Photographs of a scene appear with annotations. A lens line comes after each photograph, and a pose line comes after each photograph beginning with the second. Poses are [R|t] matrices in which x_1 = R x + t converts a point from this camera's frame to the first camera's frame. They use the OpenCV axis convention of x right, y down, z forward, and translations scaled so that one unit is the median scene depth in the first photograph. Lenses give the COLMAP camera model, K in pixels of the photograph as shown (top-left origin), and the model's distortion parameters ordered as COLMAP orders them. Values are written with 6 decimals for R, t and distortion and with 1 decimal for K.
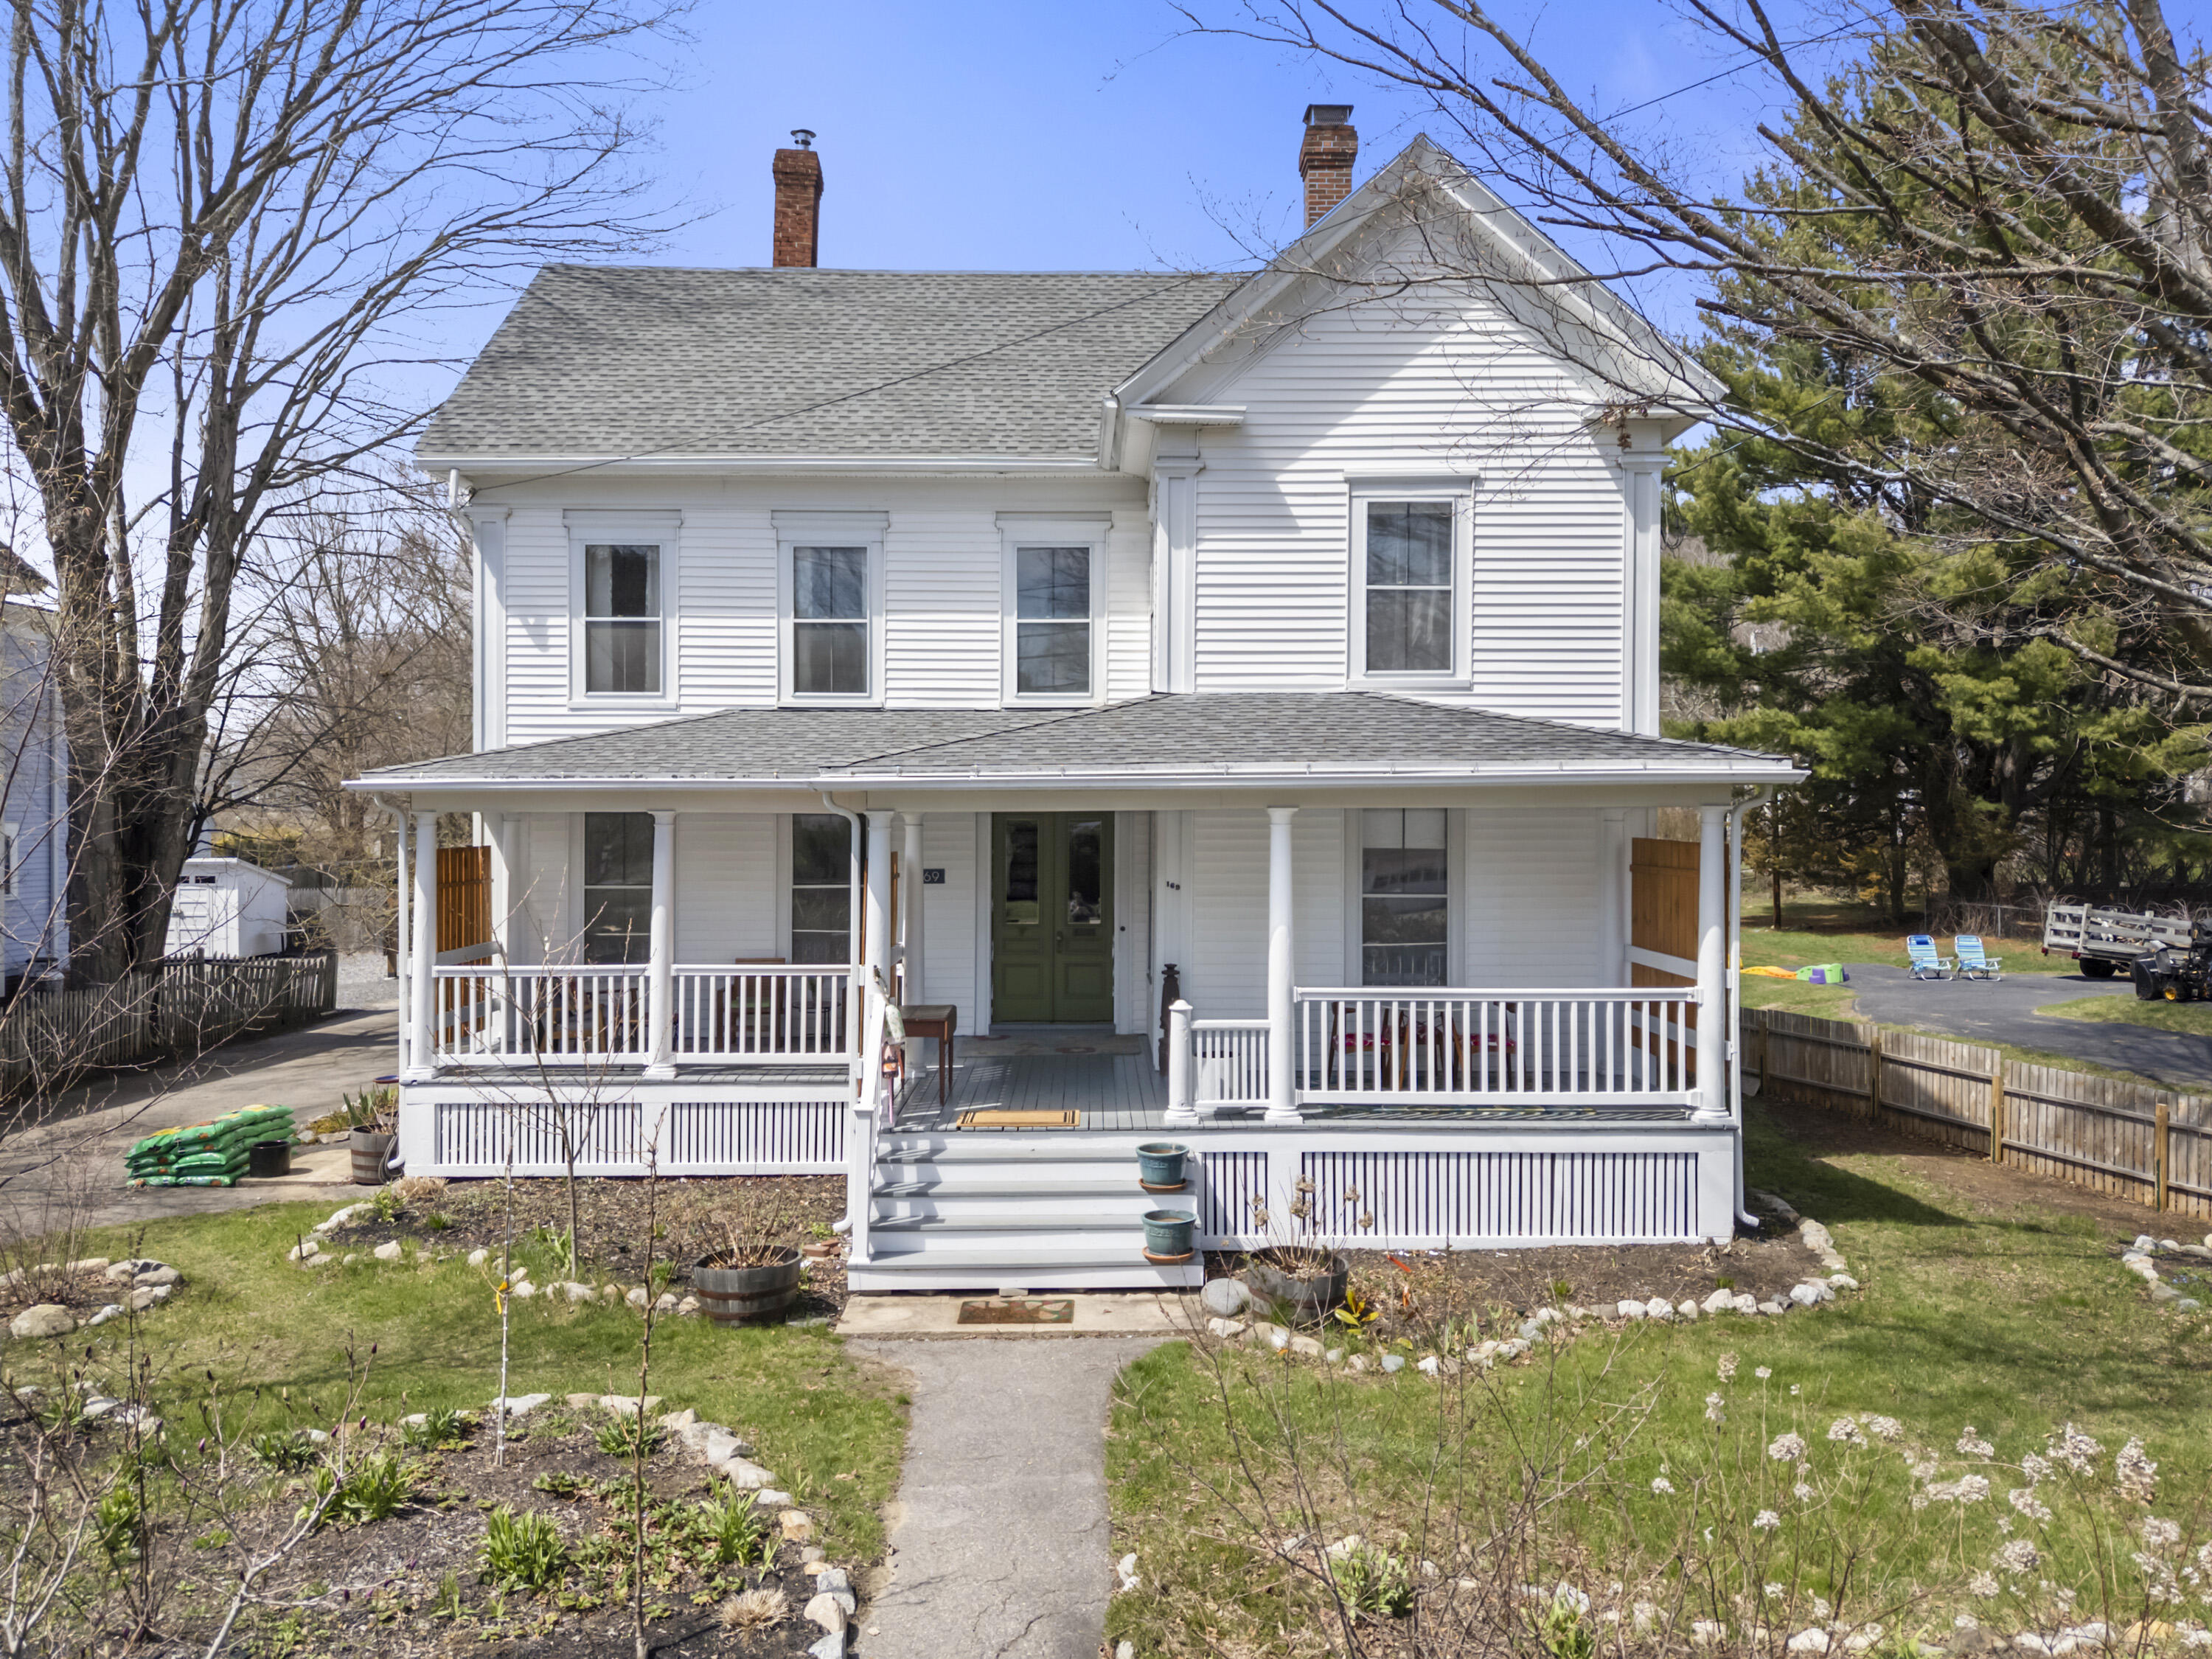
lens RADIAL K [[1626.4, 0, 1107.1], [0, 1626.4, 819.3], [0, 0, 1]] dist [0.080092, -0.072277]
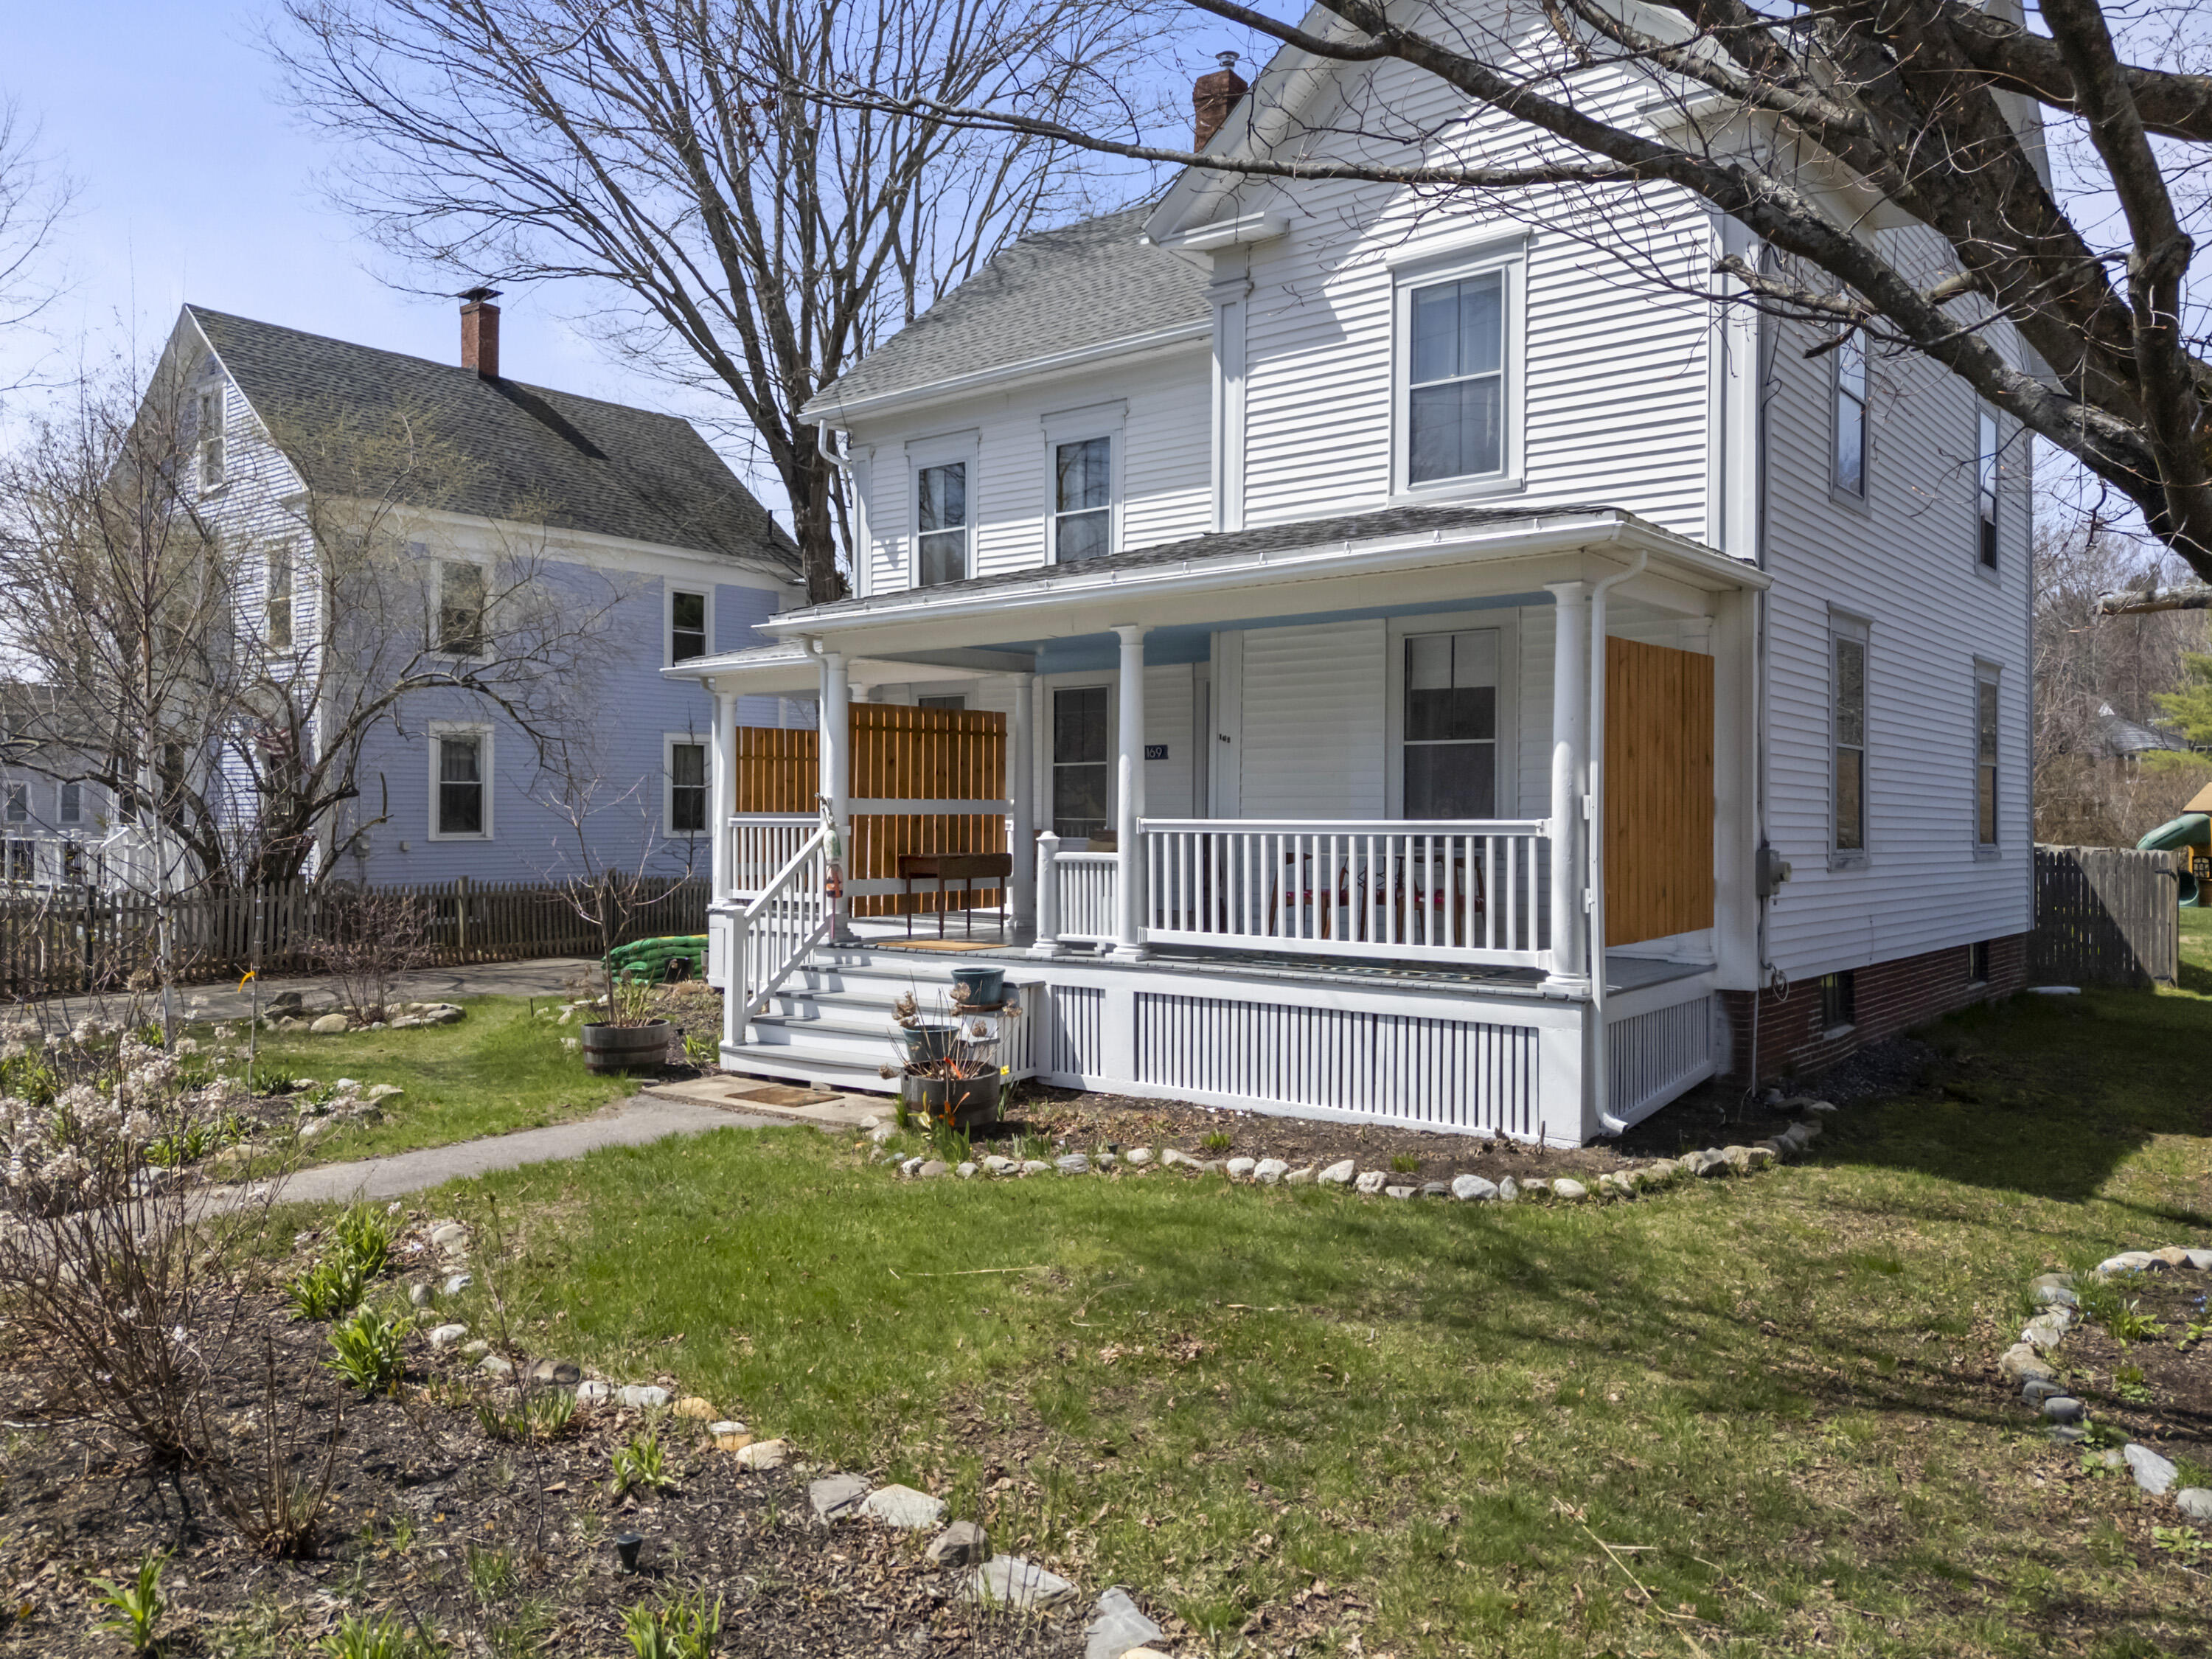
lens RADIAL K [[1626.4, 0, 1099.8], [0, 1626.4, 793.5], [0, 0, 1]] dist [0.080092, -0.072277]
pose [[0.775894, -0.006672, -0.630828, 0.581192], [-0.000069, 0.999943, -0.010661, 0.083640], [0.630864, 0.008316, 0.775849, 0.219513]]
